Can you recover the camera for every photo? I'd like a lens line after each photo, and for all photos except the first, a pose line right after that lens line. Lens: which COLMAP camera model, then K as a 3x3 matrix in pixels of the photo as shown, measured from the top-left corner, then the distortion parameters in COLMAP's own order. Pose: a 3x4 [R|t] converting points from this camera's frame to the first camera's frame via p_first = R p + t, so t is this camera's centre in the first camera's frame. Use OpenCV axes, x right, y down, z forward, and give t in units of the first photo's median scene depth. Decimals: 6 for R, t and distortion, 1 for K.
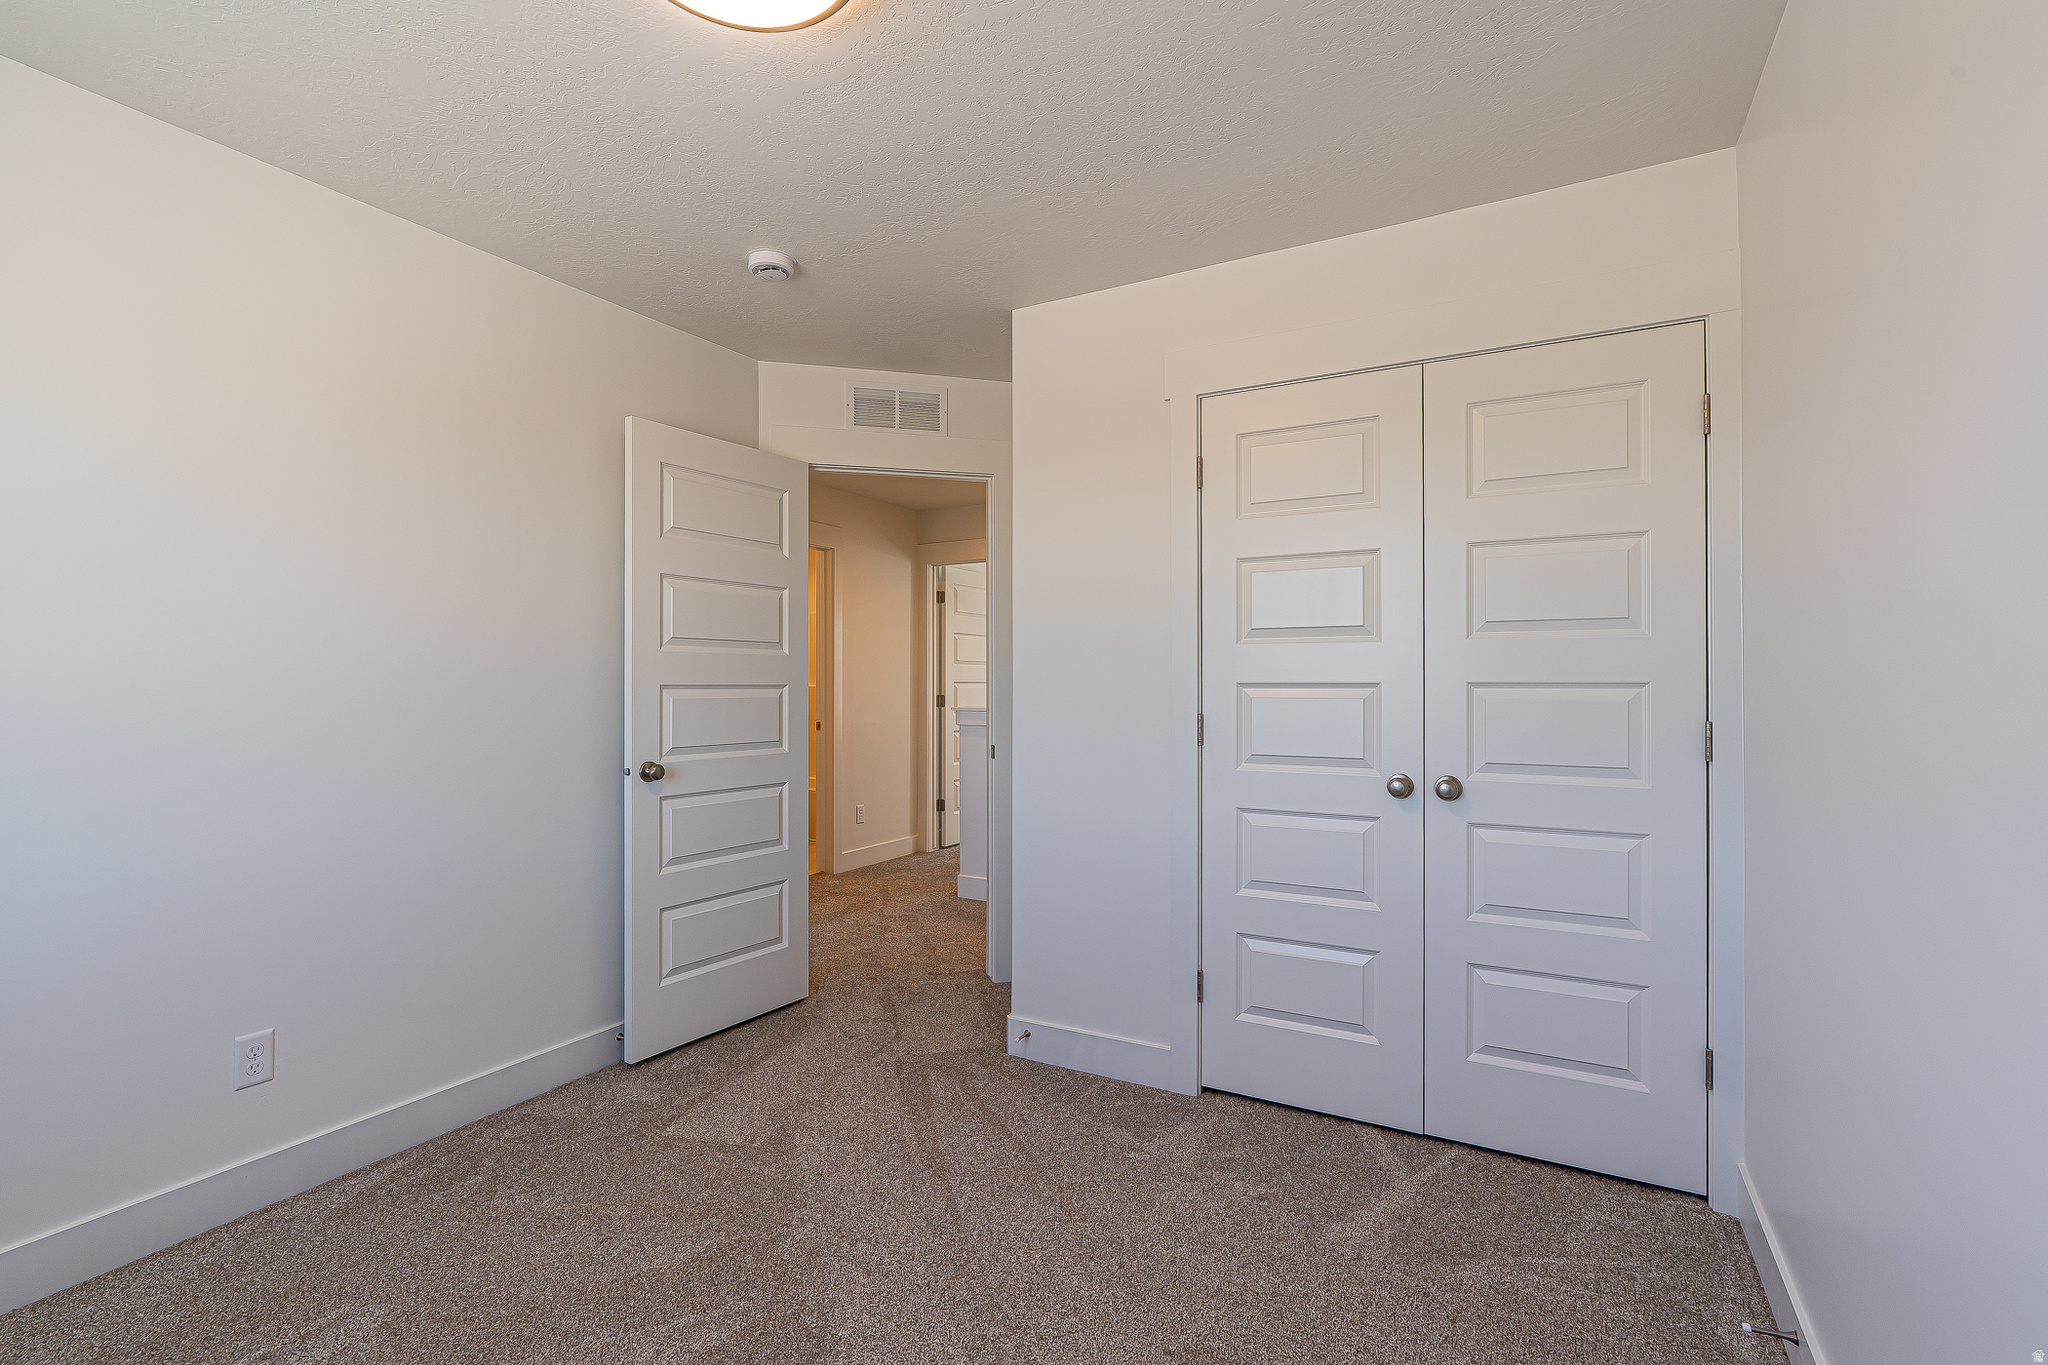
lens RADIAL K [[934.2, 0, 1027.5], [0, 934.2, 675.1], [0, 0, 1]] dist [-0.009837, 0.002183]
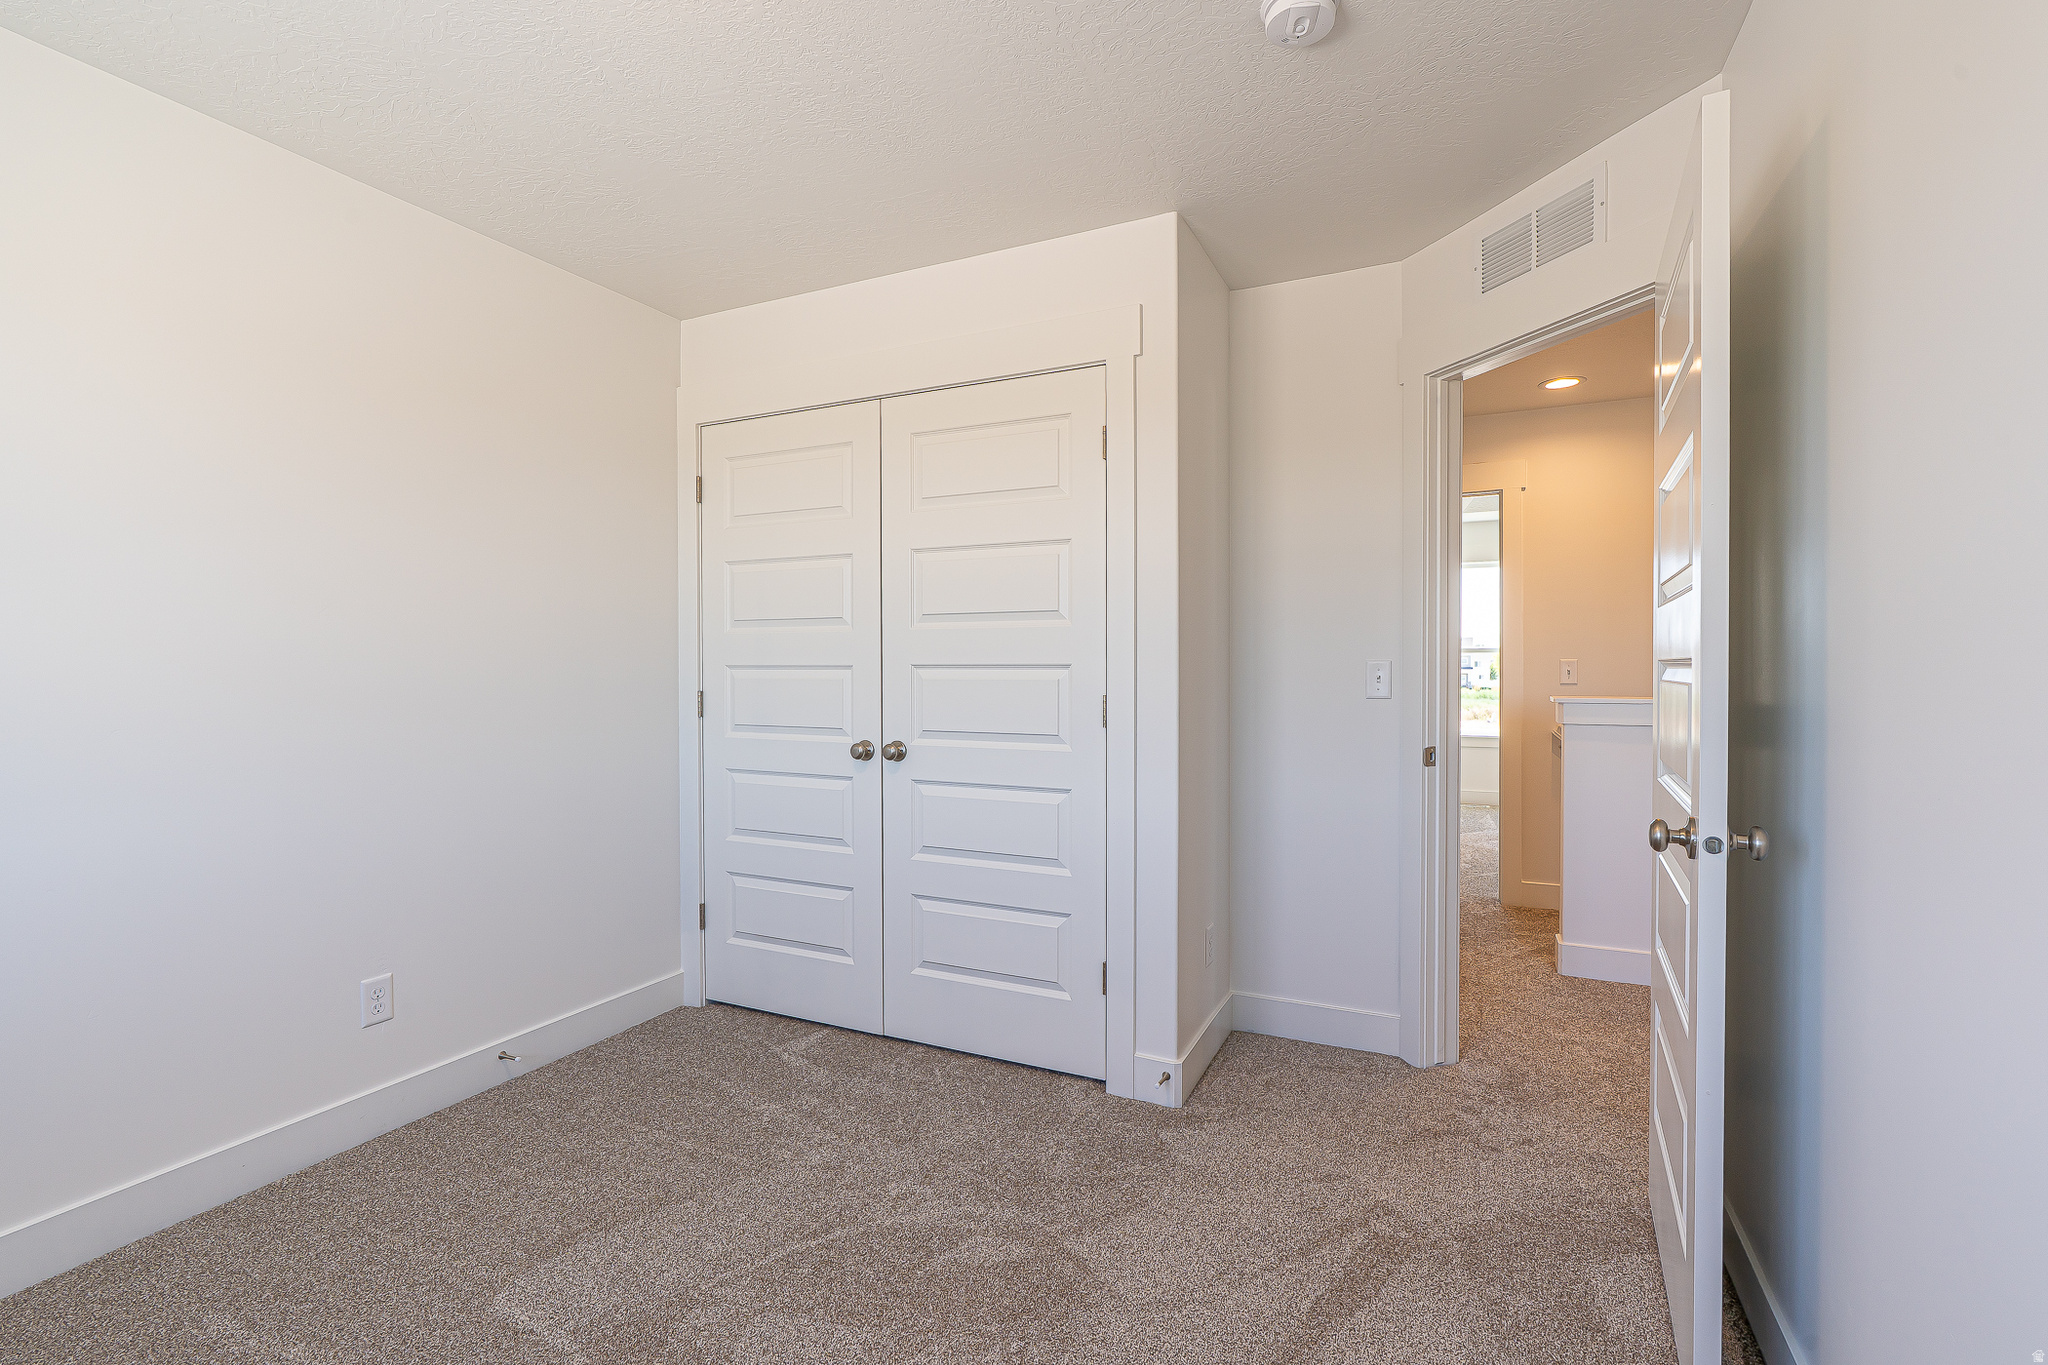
lens RADIAL K [[1013.5, 0, 1019.2], [0, 1013.5, 675.7], [0, 0, 1]] dist [-0.003570, -0.000145]
pose [[0.999653, -0.001392, 0.026290, 0.563680], [0.000870, 0.999803, 0.019853, -0.003338], [-0.026313, -0.019823, 0.999457, -0.315986]]
